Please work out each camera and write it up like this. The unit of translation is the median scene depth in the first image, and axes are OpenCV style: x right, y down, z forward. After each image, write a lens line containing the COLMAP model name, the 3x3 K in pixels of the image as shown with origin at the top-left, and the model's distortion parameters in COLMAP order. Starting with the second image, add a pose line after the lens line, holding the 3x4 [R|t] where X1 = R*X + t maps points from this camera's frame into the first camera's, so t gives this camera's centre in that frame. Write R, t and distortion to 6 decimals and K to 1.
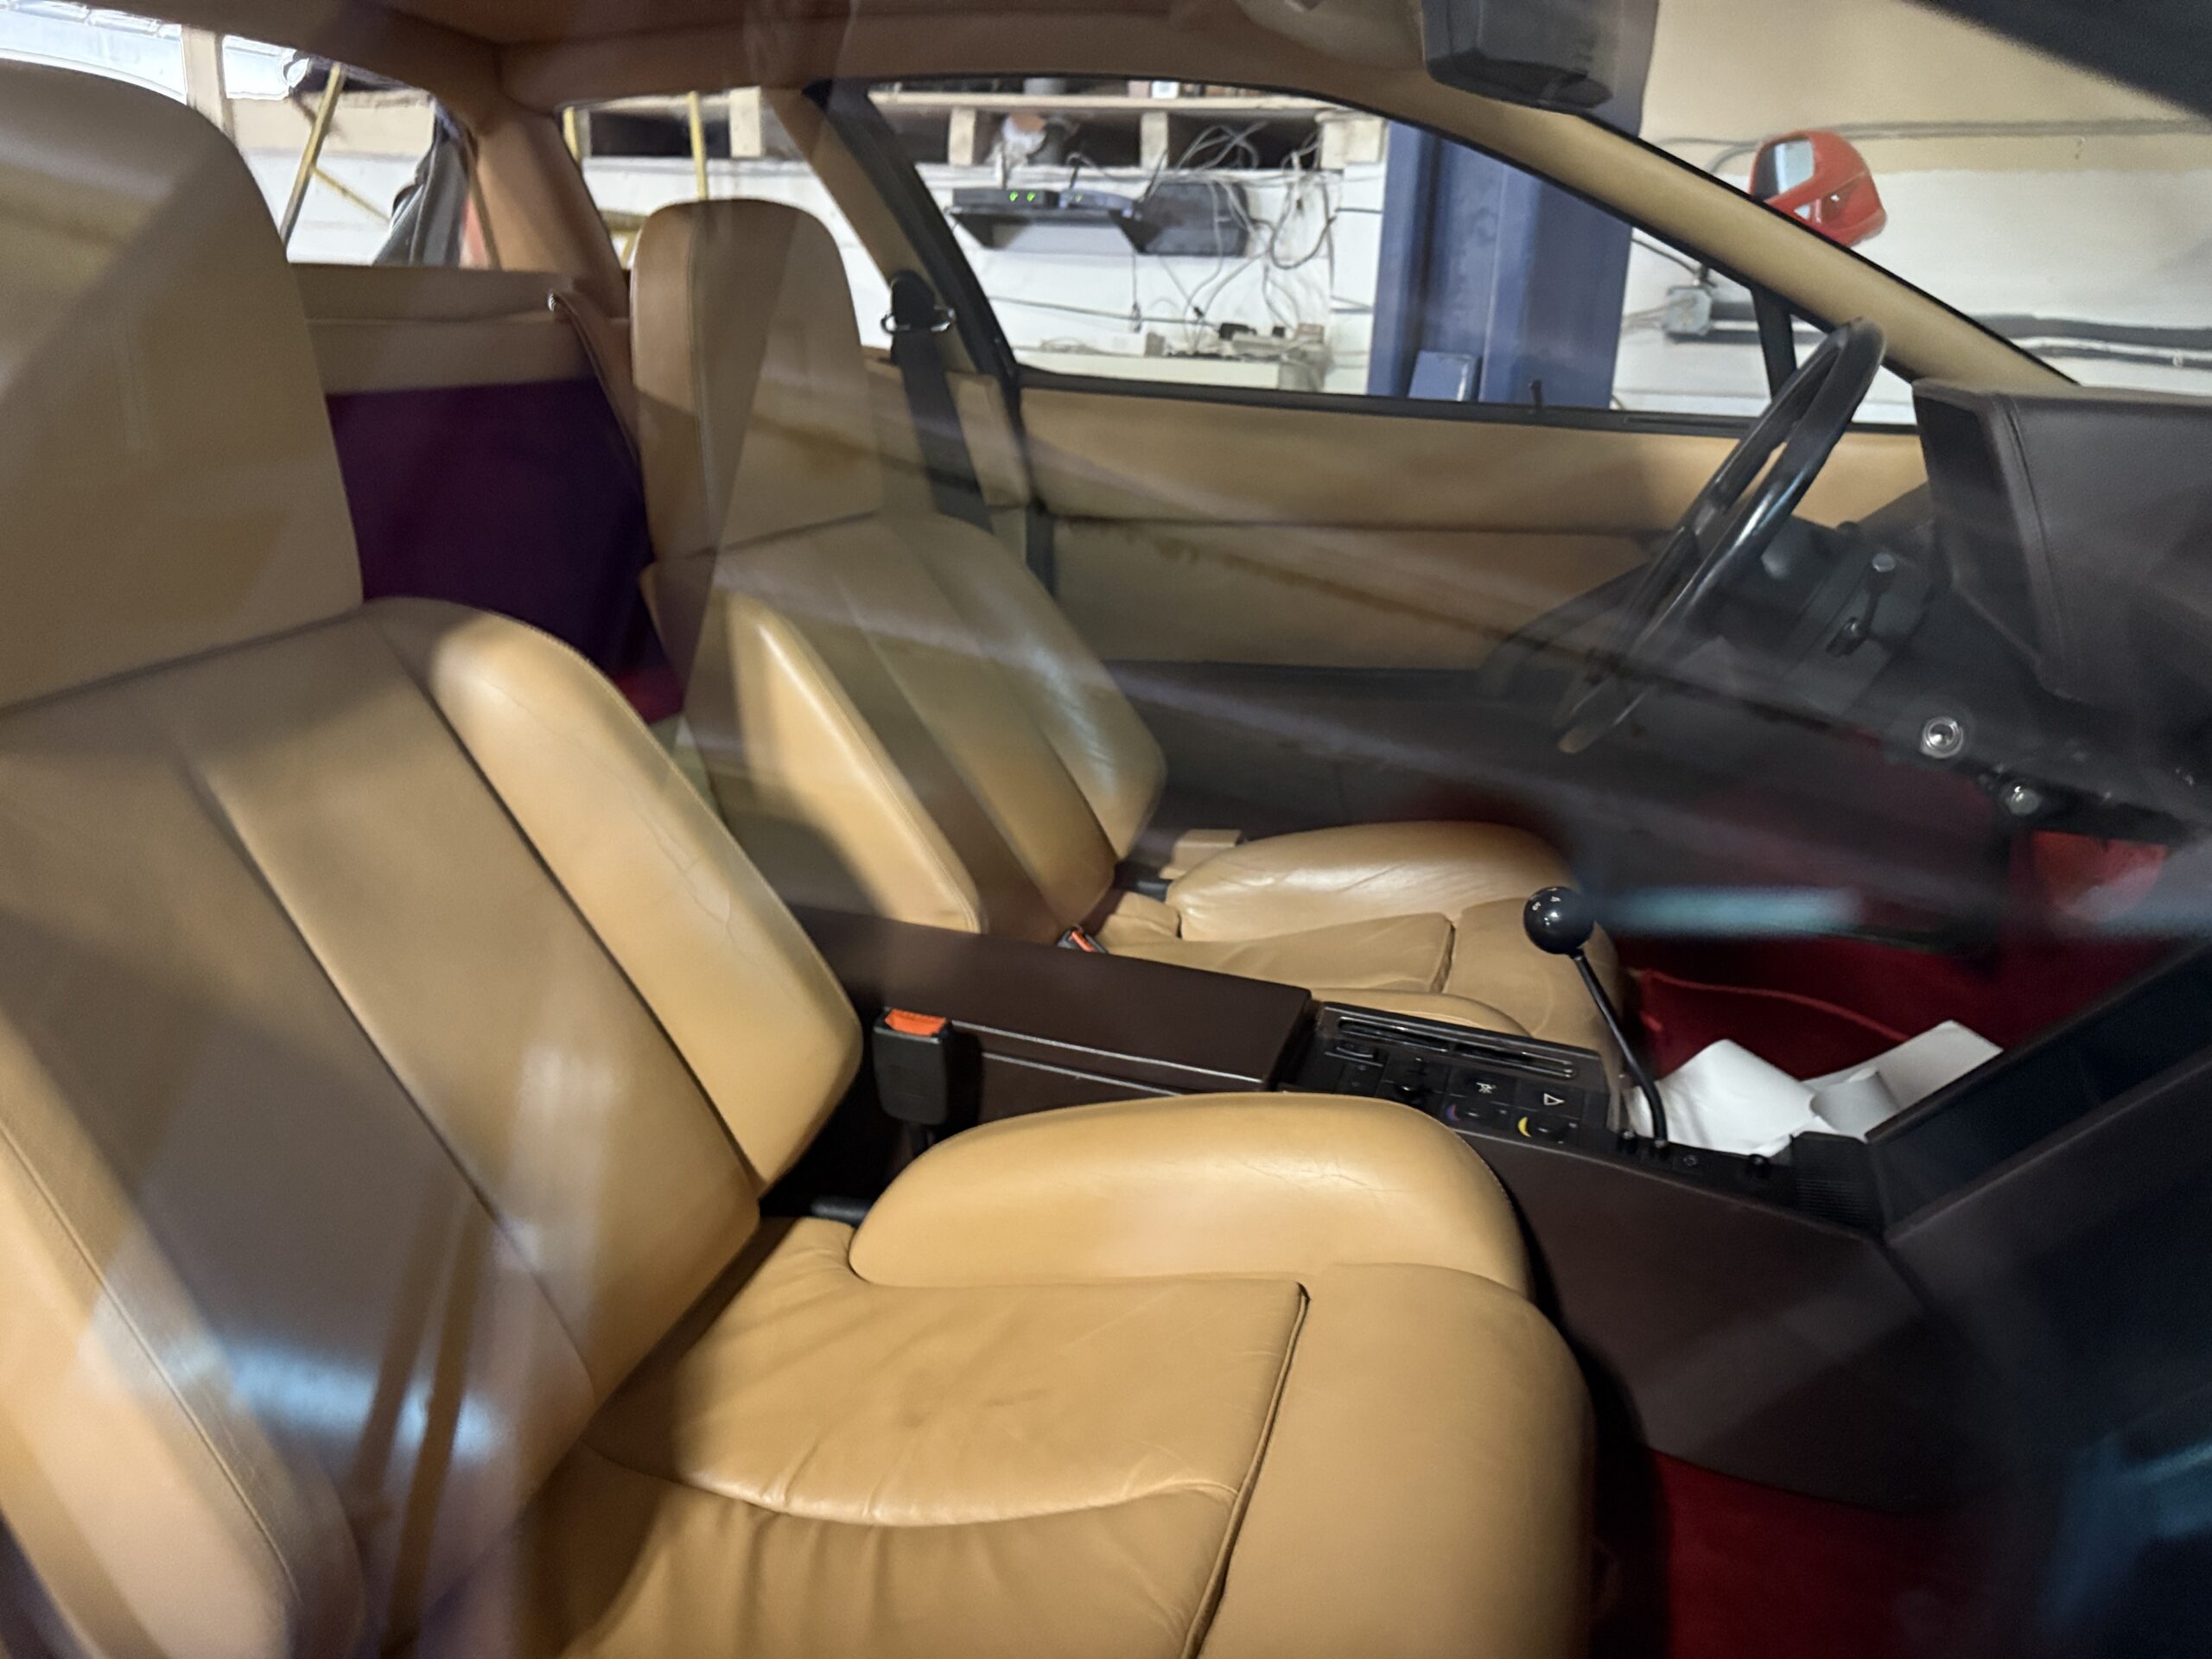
lens RADIAL K [[1552.9, 0, 1070.3], [0, 1552.9, 807.7], [0, 0, 1]] dist [0.089679, -0.161125]
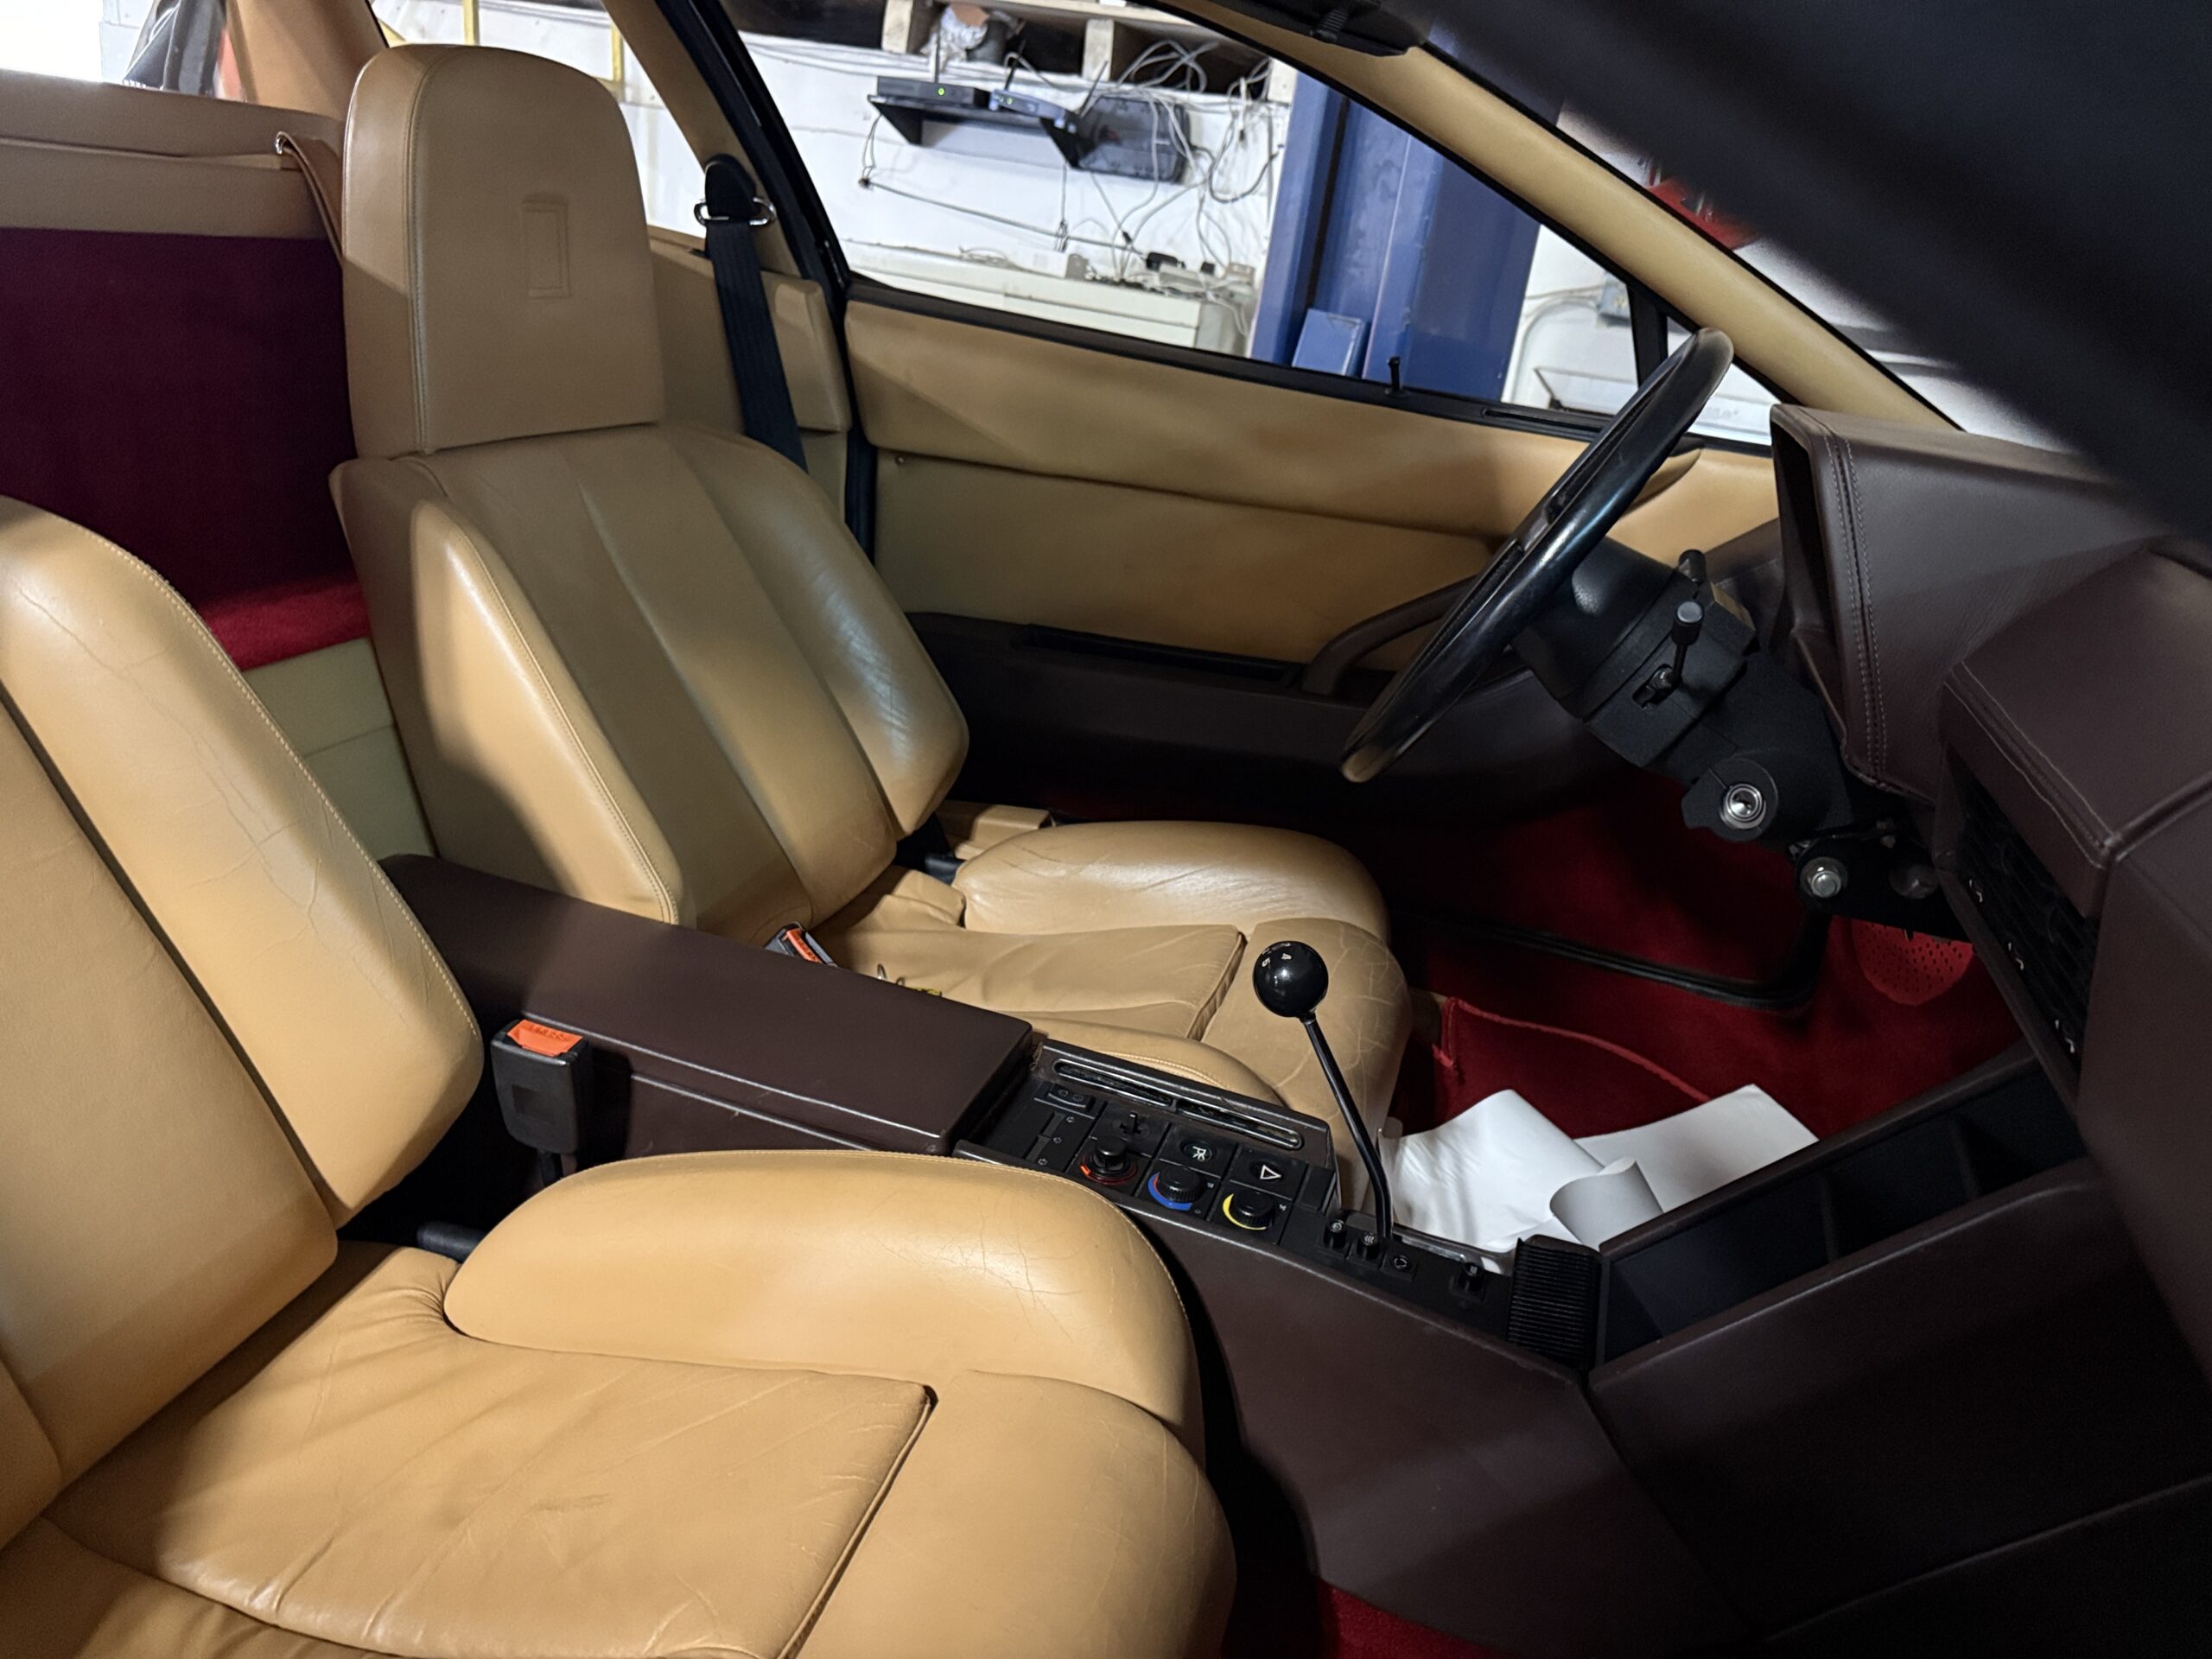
lens RADIAL K [[1563.1, 0, 1093.0], [0, 1563.1, 807.8], [0, 0, 1]] dist [0.032511, -0.036479]
pose [[0.994398, 0.088745, 0.057411, 0.081152], [-0.091456, 0.994725, 0.046453, -0.032397], [-0.052986, -0.051443, 0.997269, 0.073684]]
